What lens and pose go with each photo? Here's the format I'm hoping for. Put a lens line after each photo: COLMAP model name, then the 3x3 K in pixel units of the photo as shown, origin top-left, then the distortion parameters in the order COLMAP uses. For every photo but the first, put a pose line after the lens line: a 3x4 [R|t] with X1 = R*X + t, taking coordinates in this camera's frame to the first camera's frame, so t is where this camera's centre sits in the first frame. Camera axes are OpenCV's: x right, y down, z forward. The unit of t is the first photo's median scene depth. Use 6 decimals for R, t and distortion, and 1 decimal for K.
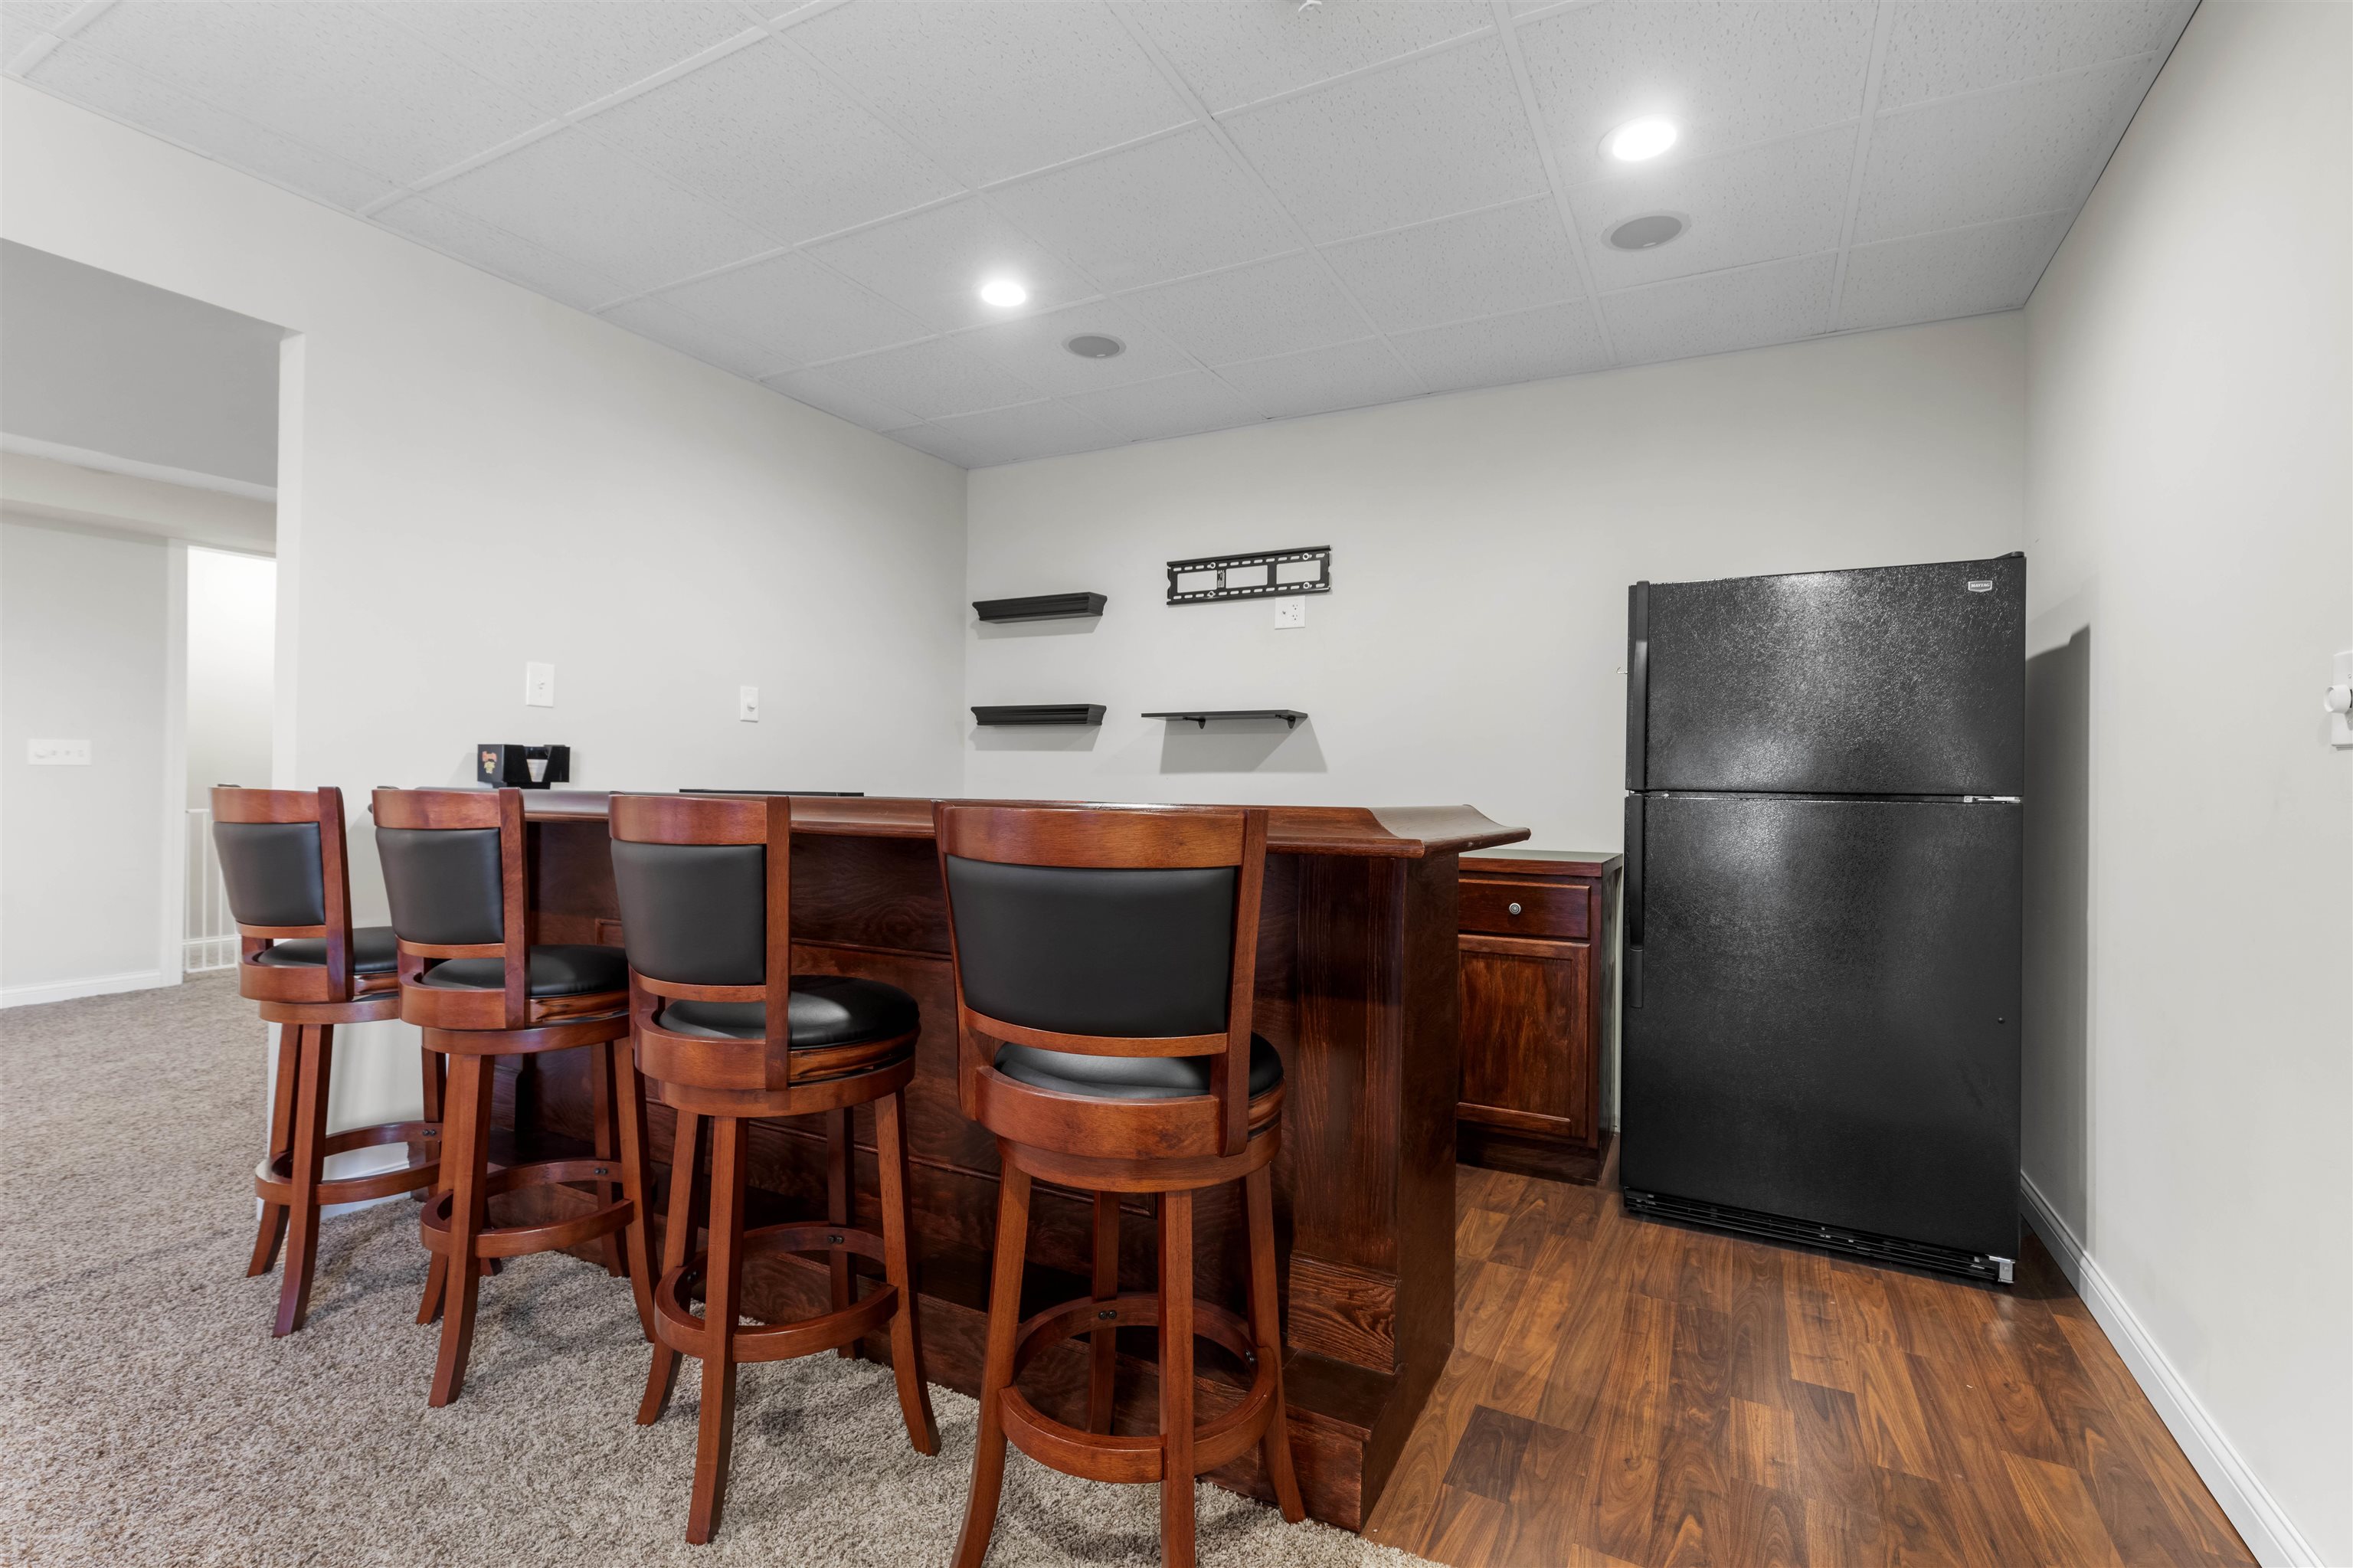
lens RADIAL K [[1064.4, 0, 1165.1], [0, 1064.4, 764.7], [0, 0, 1]] dist [0.003656, -0.001311]
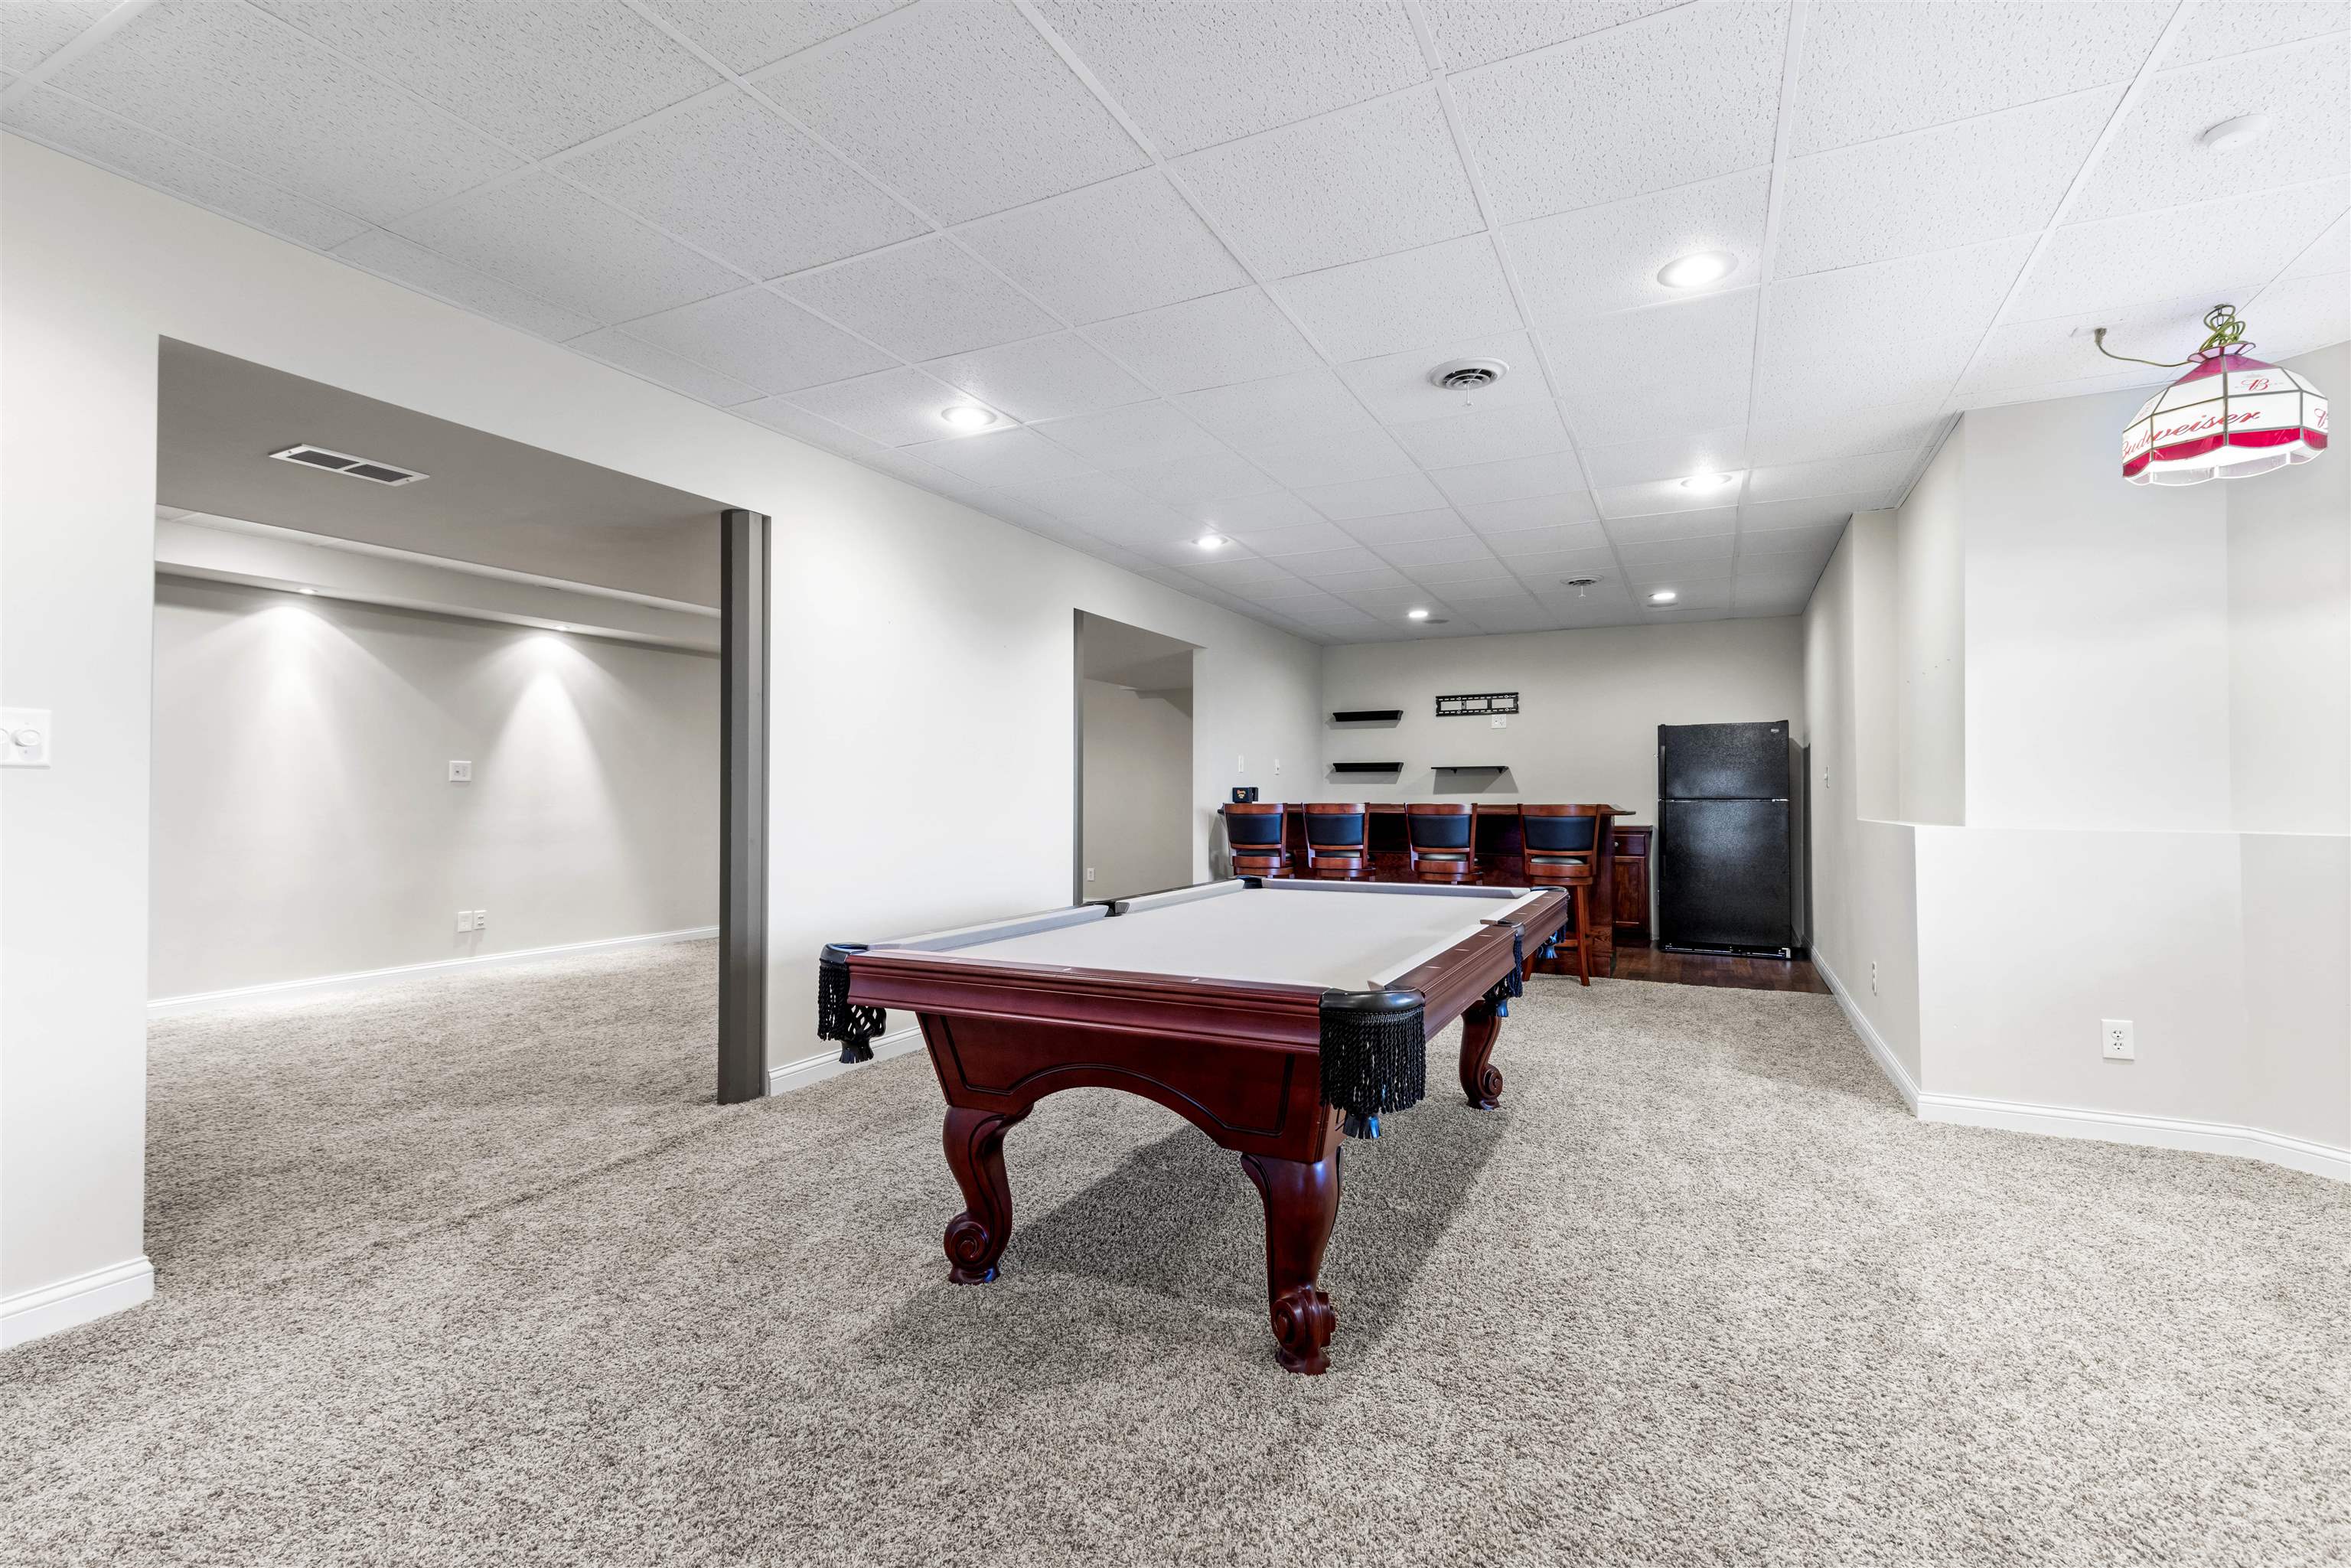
lens RADIAL K [[1063.4, 0, 1170.0], [0, 1063.4, 772.3], [0, 0, 1]] dist [0.003656, -0.001311]
pose [[0.999231, -0.012268, 0.037232, -0.651087], [0.012794, 0.999821, -0.013906, -0.014925], [-0.037054, 0.014371, 0.999210, -1.189263]]
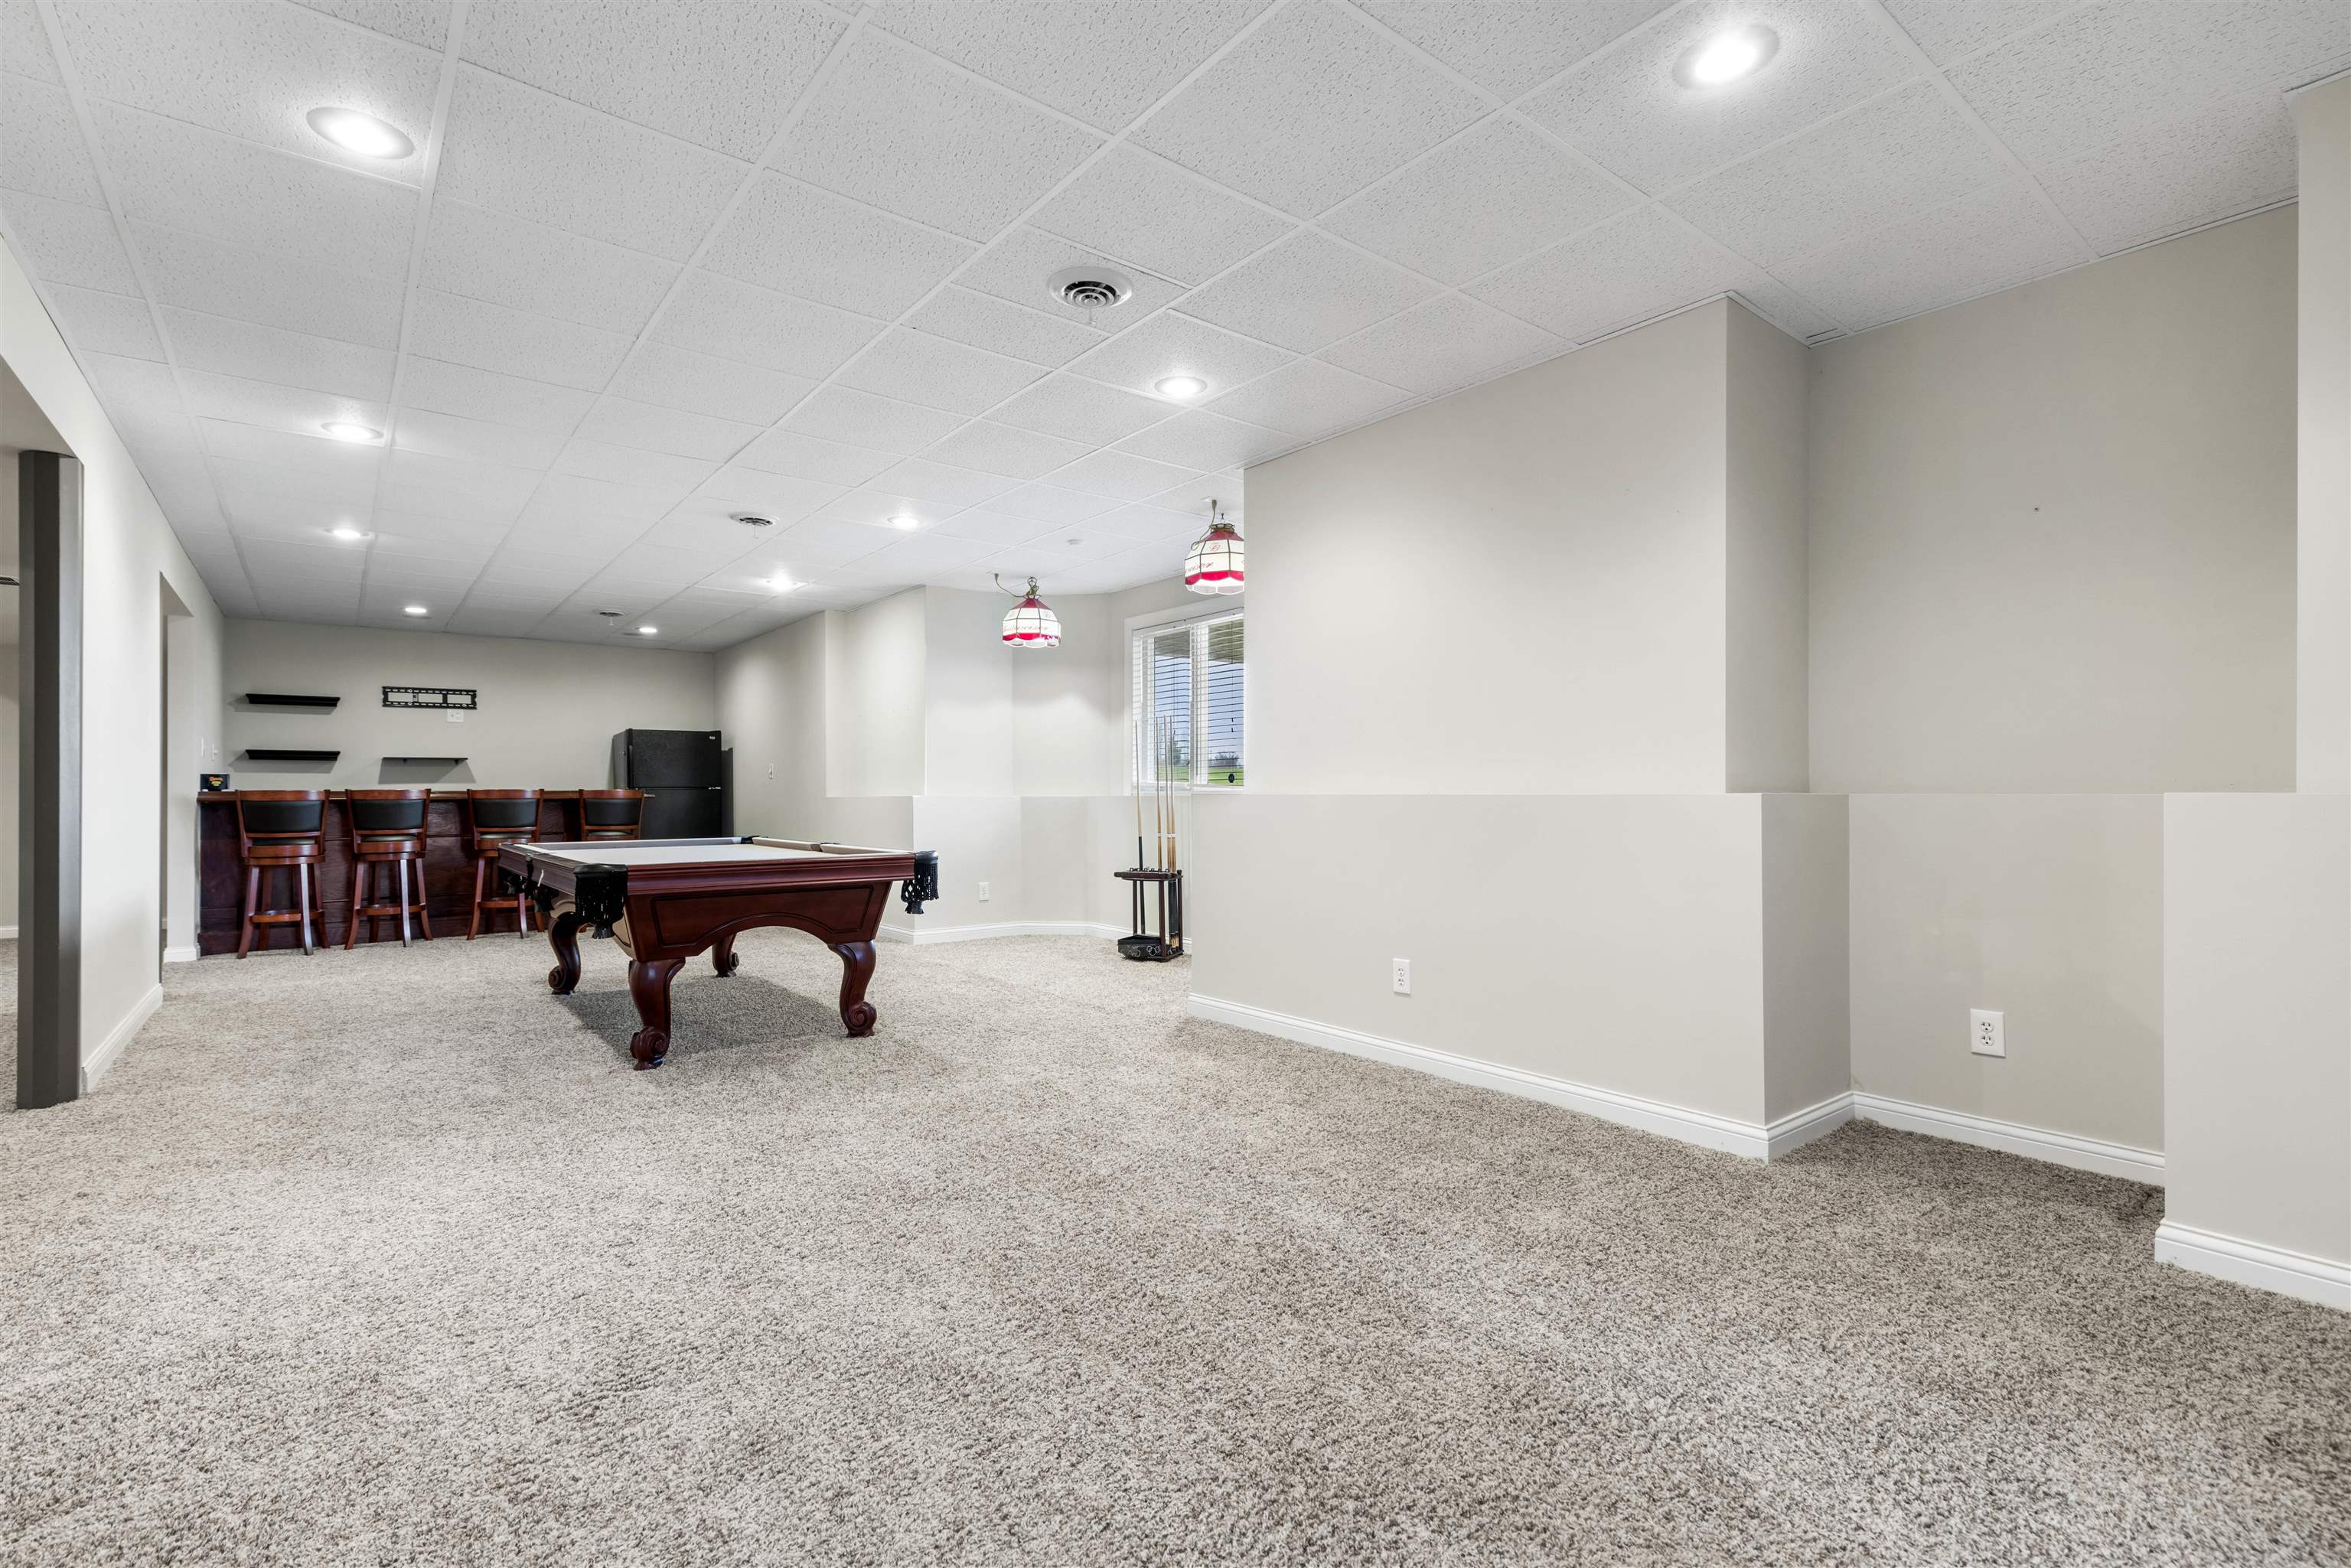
lens RADIAL K [[1063.4, 0, 1168.5], [0, 1063.4, 790.3], [0, 0, 1]] dist [0.003656, -0.001311]
pose [[0.397171, -0.012767, 0.917656, -1.427547], [0.001837, 0.999912, 0.013116, -0.005190], [-0.917743, -0.003524, 0.397160, -1.398522]]
